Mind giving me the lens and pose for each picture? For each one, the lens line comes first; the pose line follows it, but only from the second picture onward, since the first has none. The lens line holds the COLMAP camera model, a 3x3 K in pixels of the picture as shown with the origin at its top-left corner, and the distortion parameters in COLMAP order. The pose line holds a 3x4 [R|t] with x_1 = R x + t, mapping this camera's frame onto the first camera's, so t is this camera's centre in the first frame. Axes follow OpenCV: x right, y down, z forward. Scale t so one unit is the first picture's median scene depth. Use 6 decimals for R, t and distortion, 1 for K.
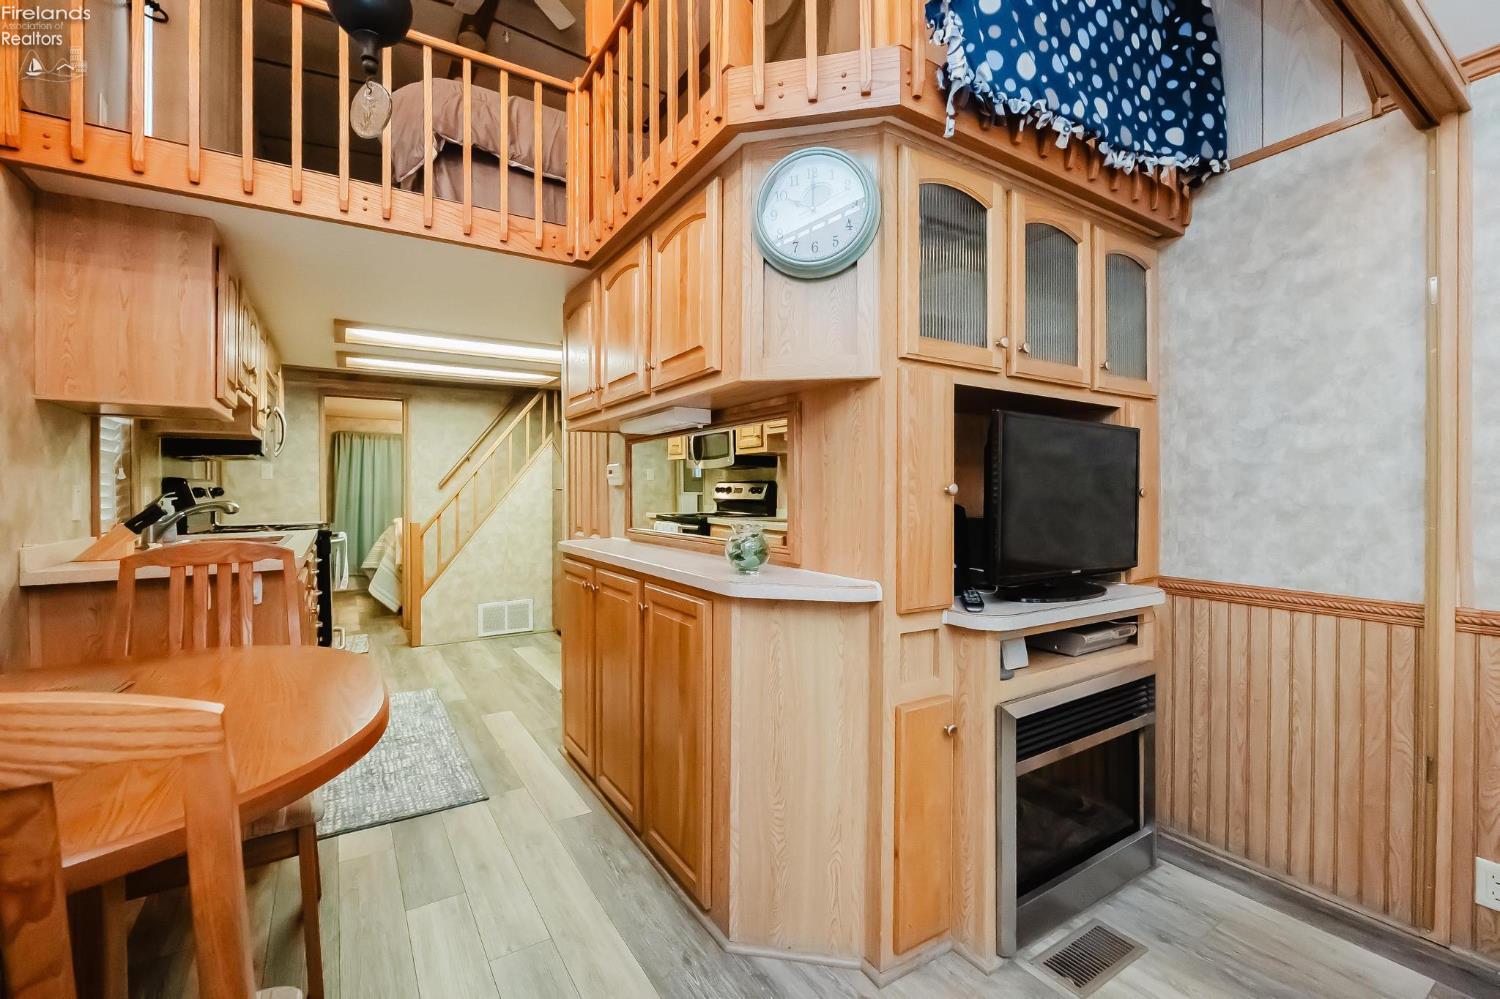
lens RADIAL K [[631.5, 0, 785.0], [0, 631.5, 494.2], [0, 0, 1]] dist [-0.003846, -0.000538]
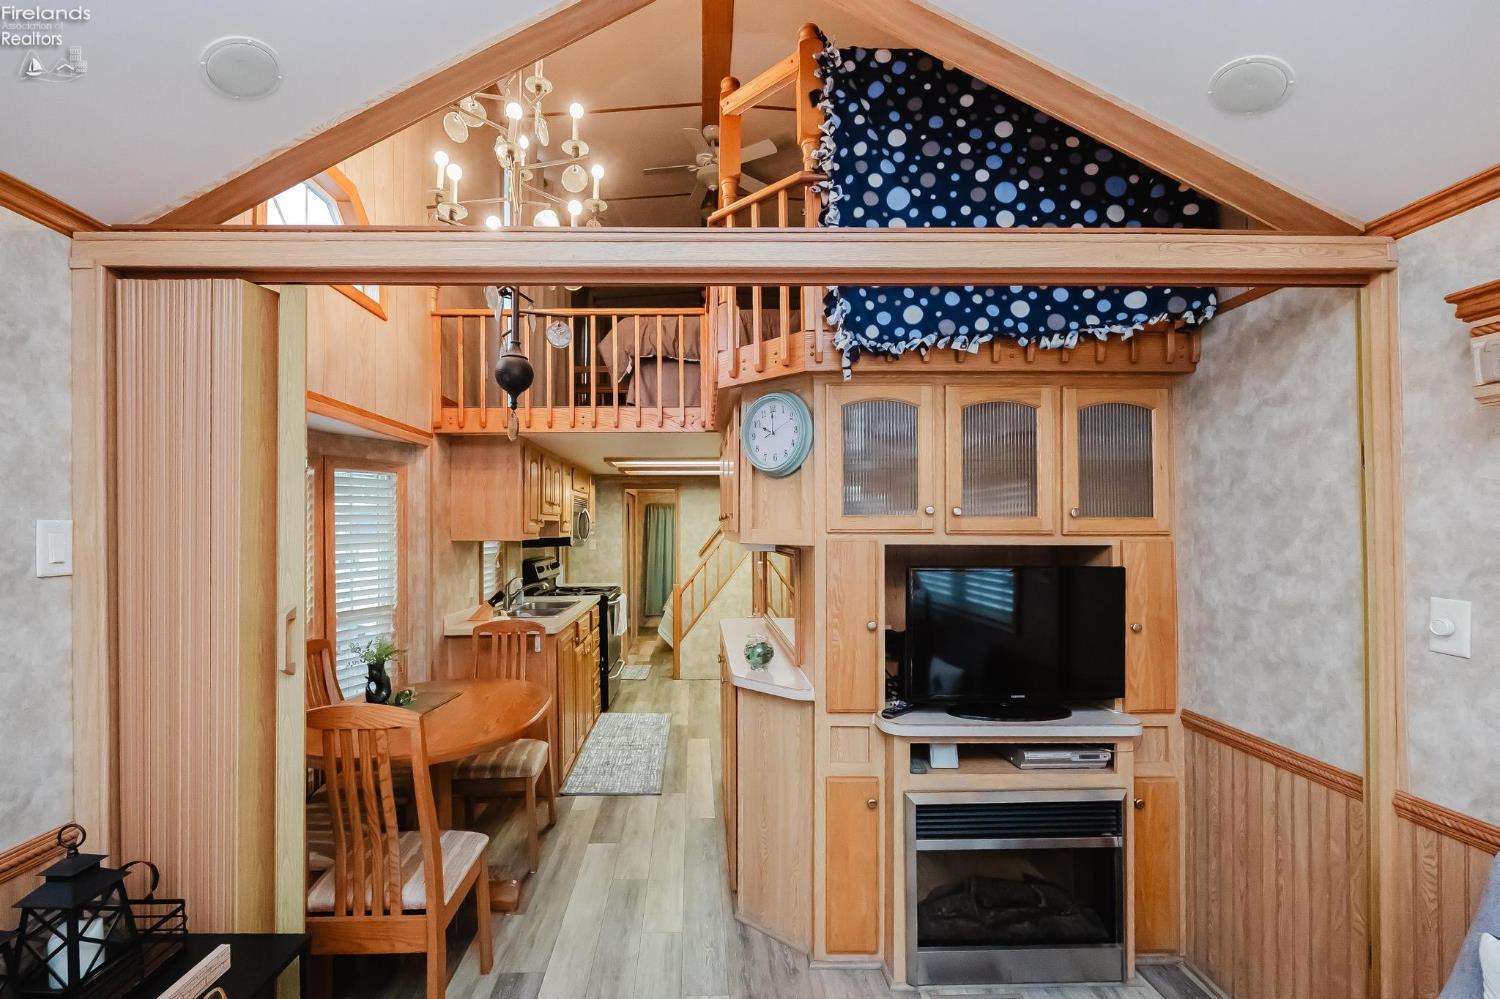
lens RADIAL K [[665.6, 0, 740.5], [0, 665.6, 531.0], [0, 0, 1]] dist [-0.001085, -0.000202]
pose [[0.856217, 0.003951, -0.516602, 0.625144], [-0.004941, 0.999988, -0.000542, -0.171589], [0.516593, 0.003017, 0.856226, -0.306503]]
